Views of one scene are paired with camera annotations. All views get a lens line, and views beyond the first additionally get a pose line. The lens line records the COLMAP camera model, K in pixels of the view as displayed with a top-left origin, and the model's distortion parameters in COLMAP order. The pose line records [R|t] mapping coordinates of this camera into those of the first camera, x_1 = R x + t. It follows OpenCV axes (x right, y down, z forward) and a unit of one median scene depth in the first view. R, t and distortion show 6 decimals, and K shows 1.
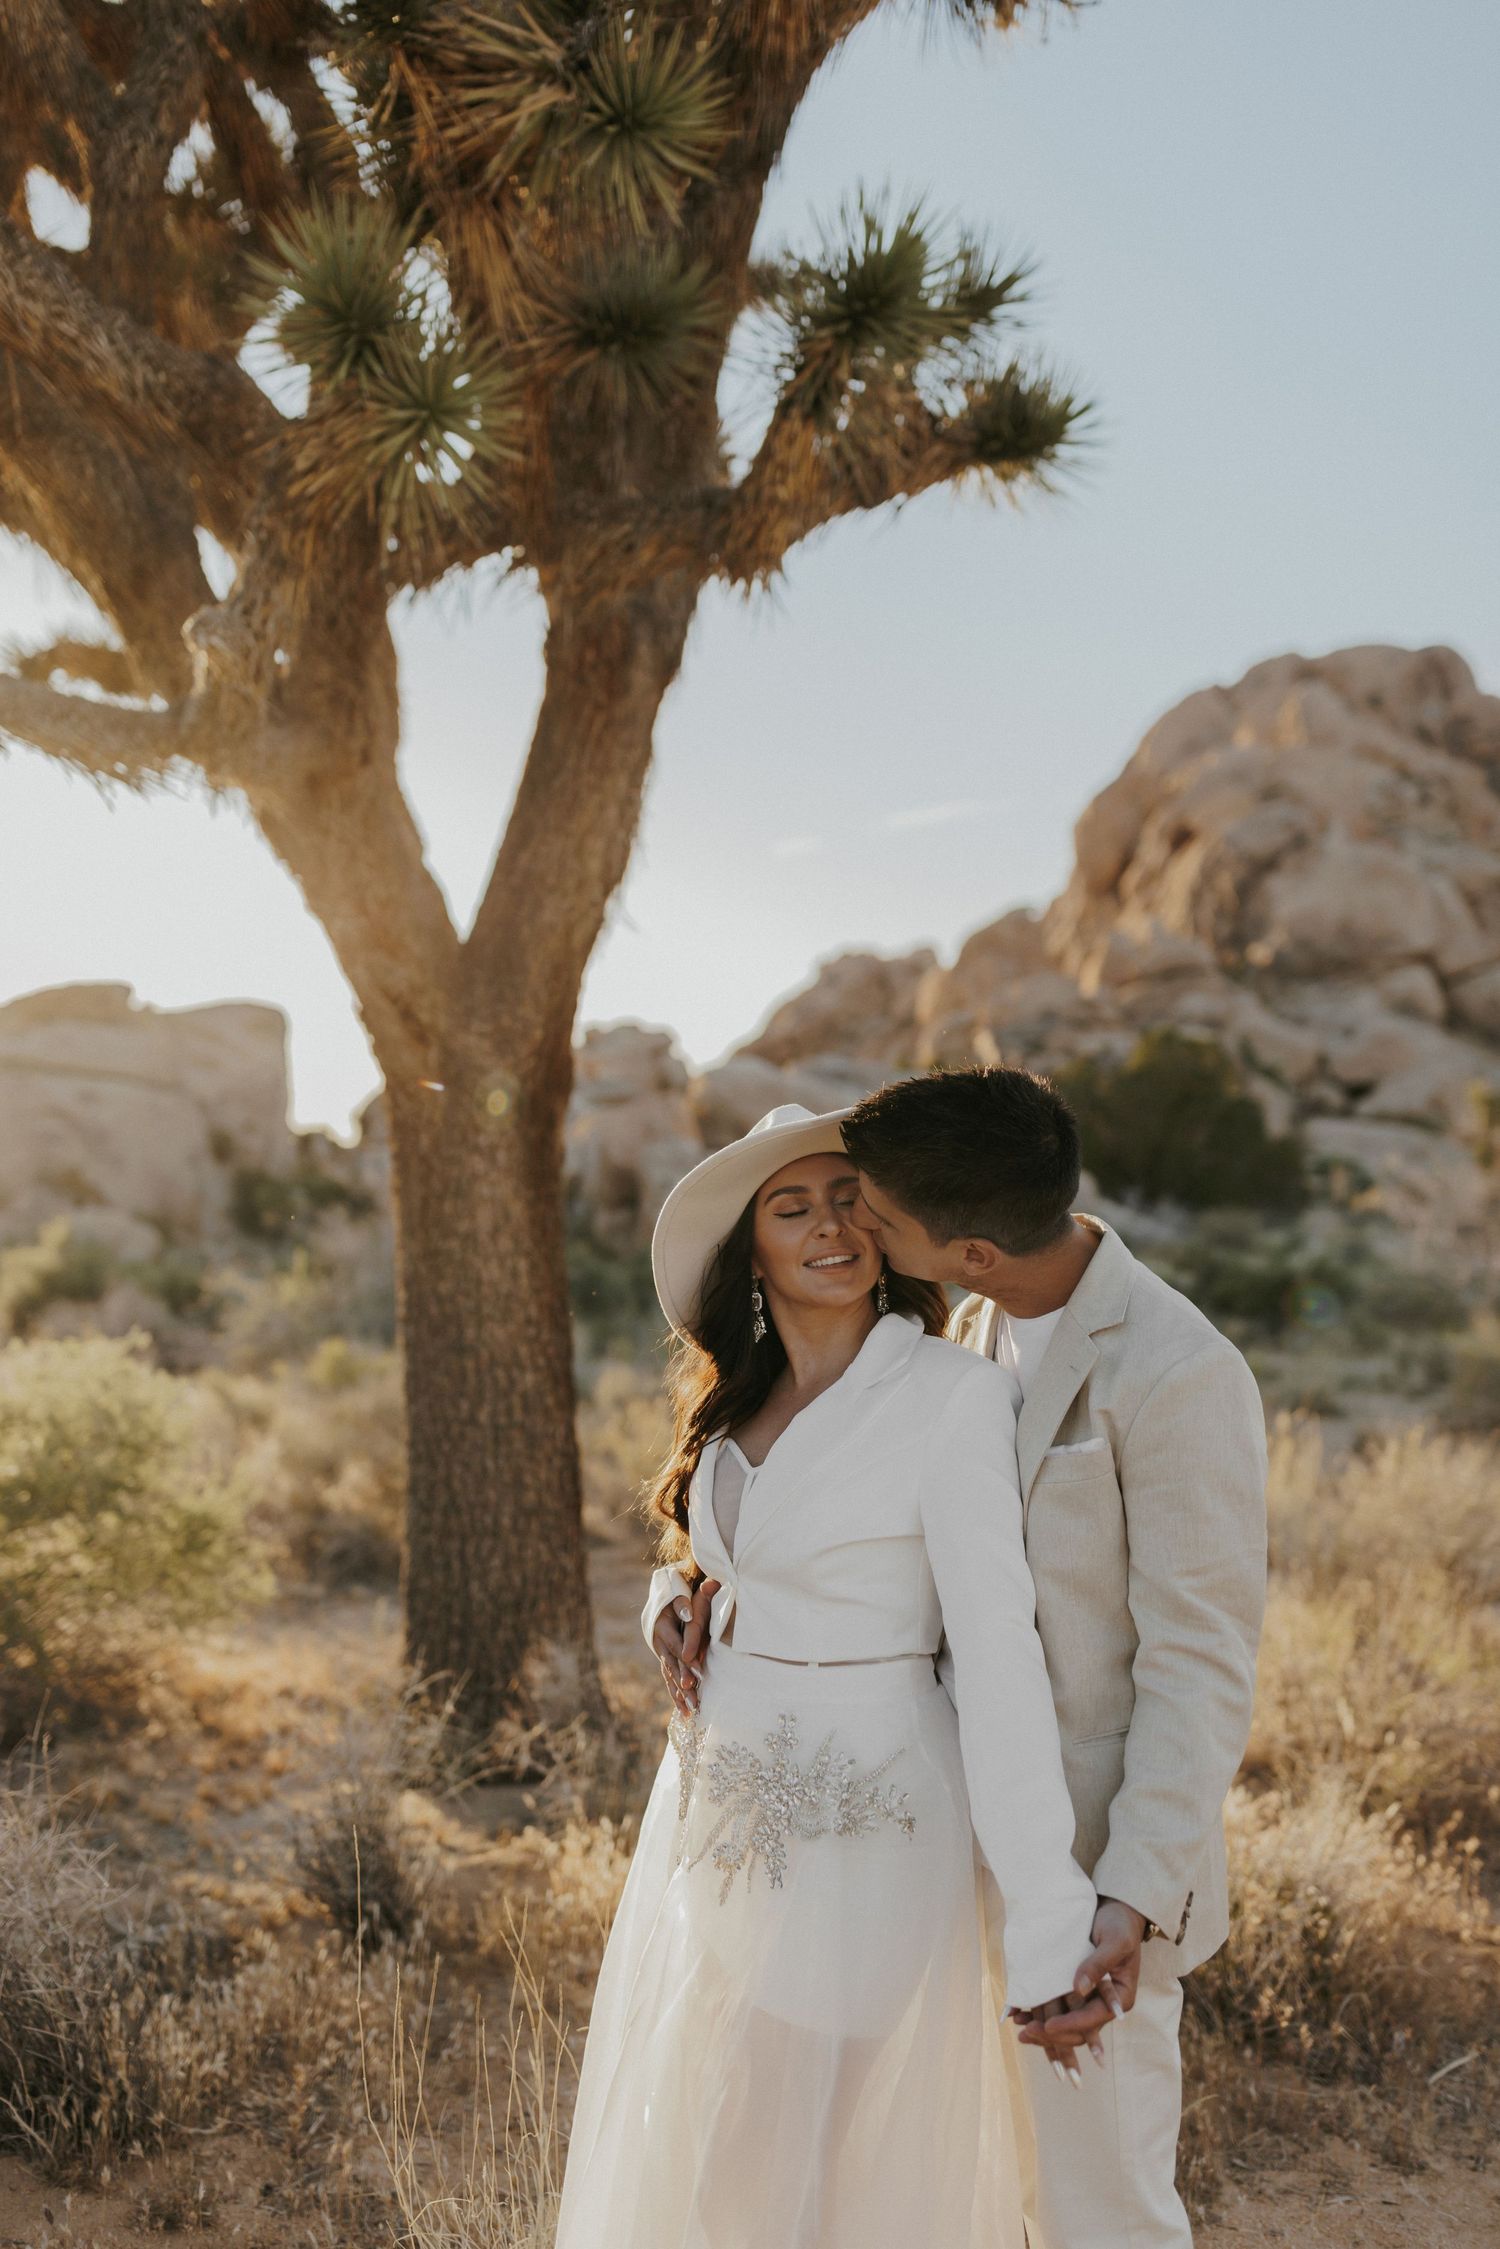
lens RADIAL K [[2135.2, 0, 752.7], [0, 2135.2, 1155.7], [0, 0, 1]] dist [-0.006848, 0.023412]
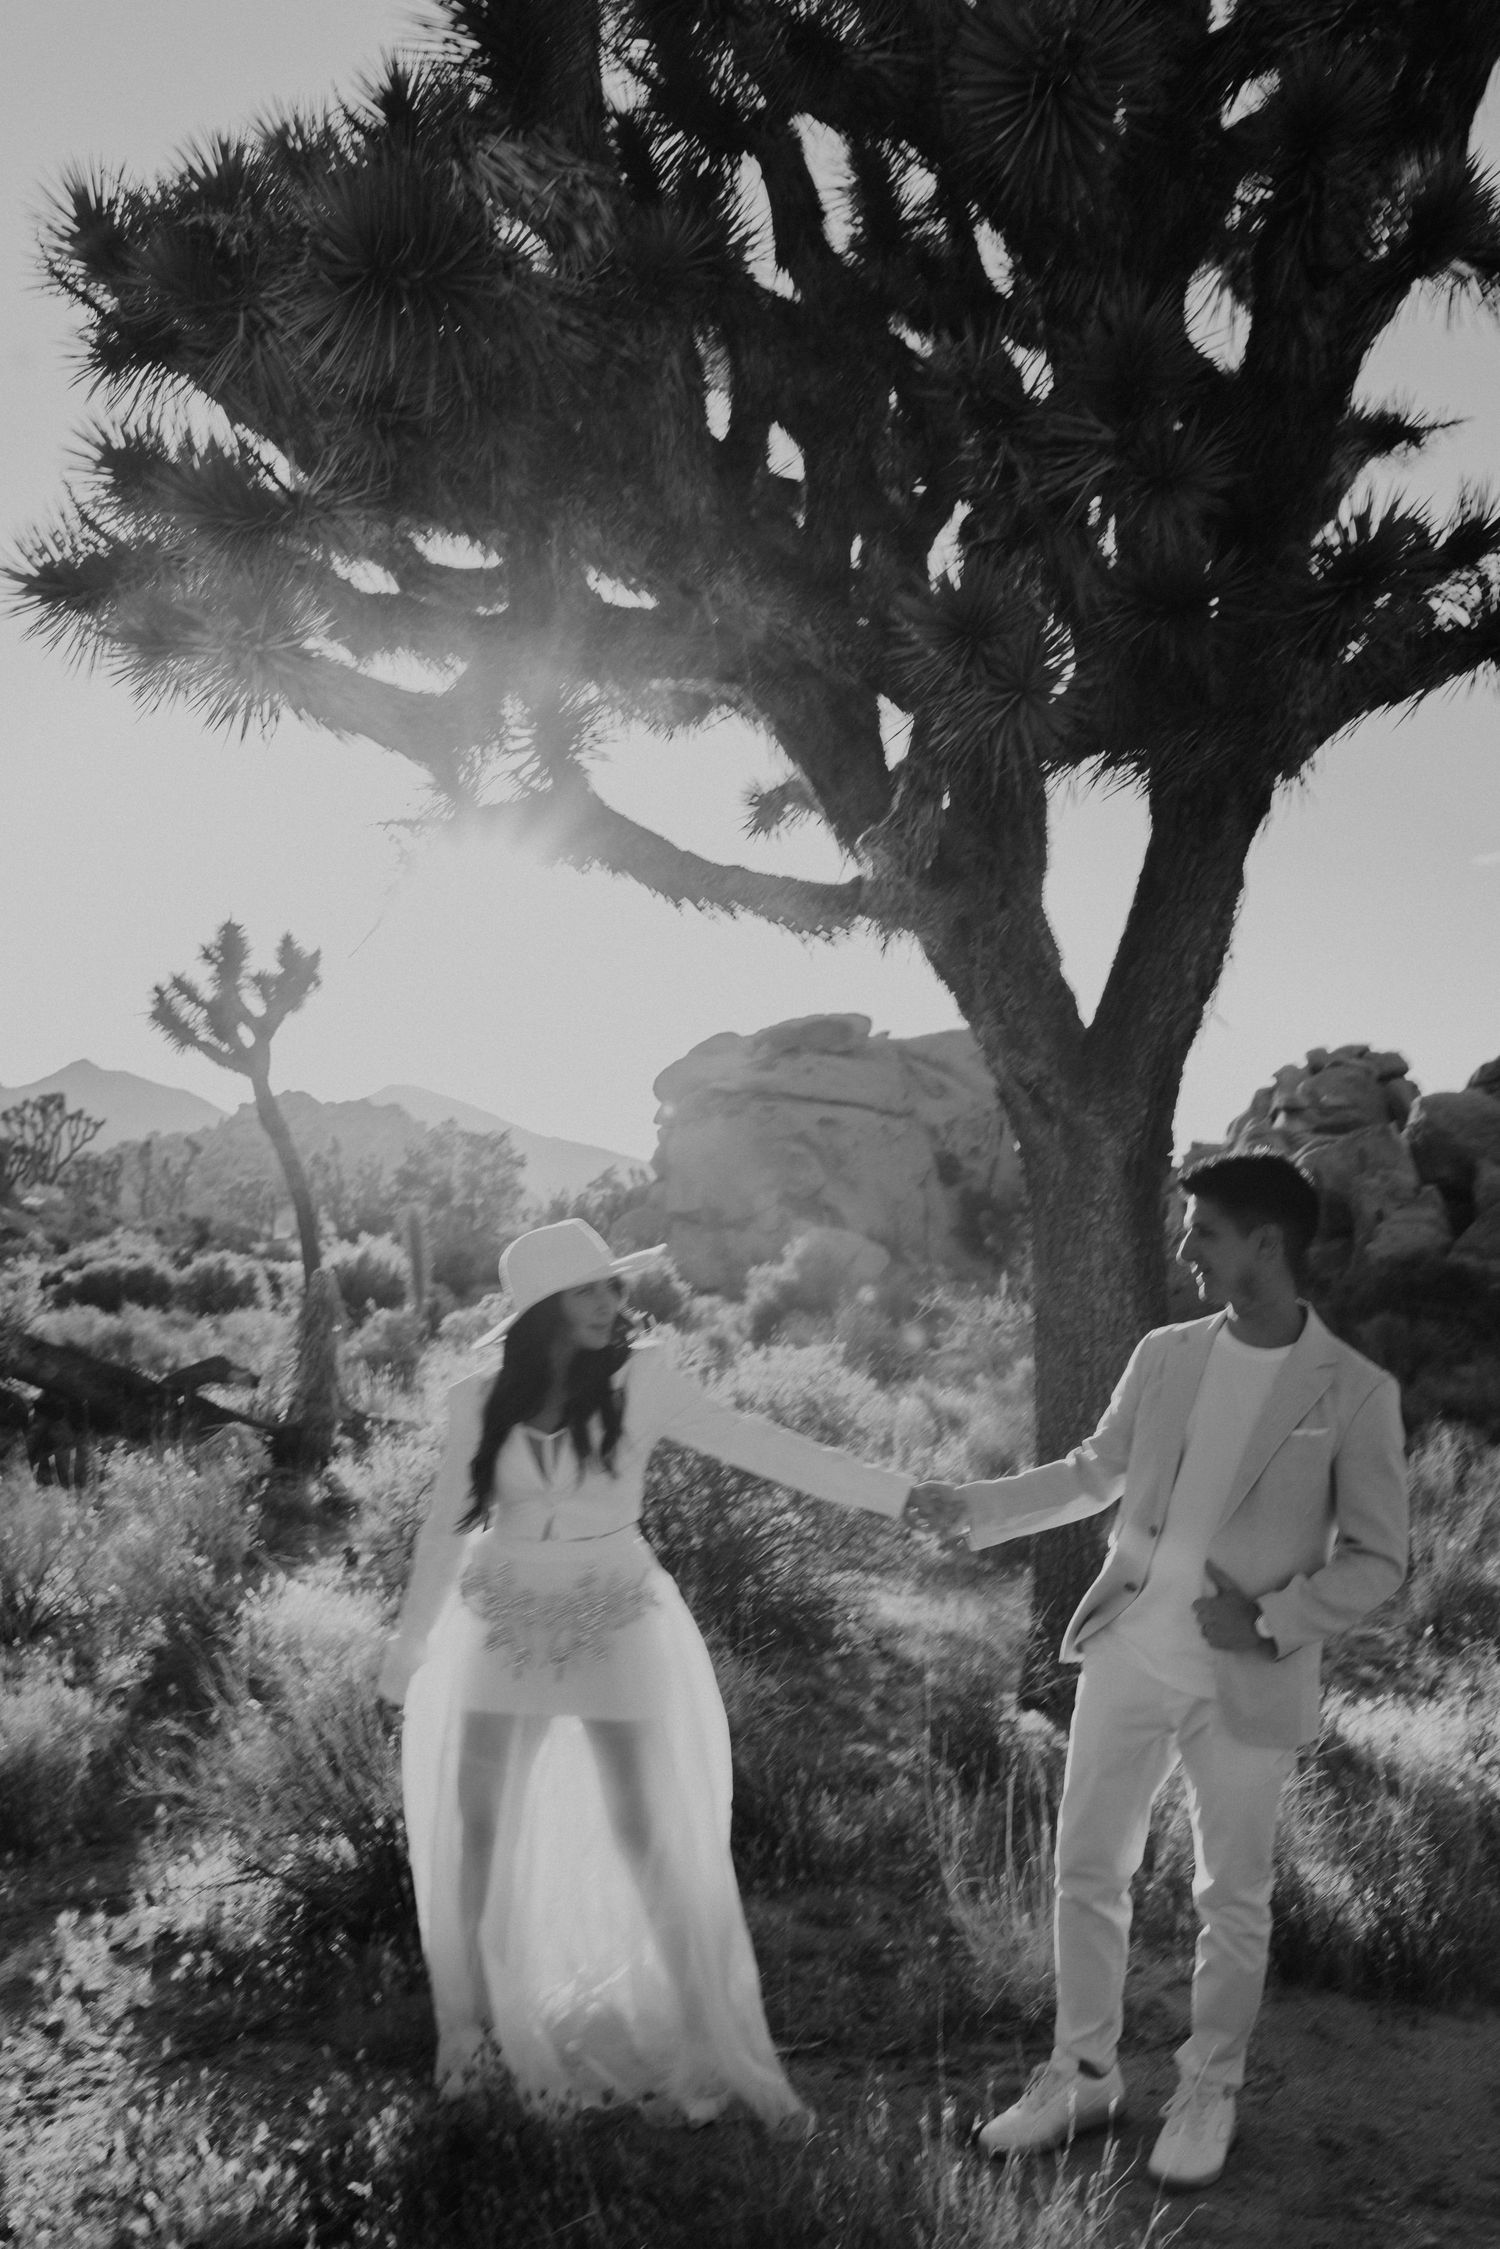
lens RADIAL K [[2135.2, 0, 752.7], [0, 2135.2, 1155.7], [0, 0, 1]] dist [-0.006848, 0.023412]
pose [[0.943101, 0.009109, -0.332382, 0.098276], [-0.012321, 0.999896, -0.007557, -0.019604], [0.332279, 0.011222, 0.943114, -0.247749]]
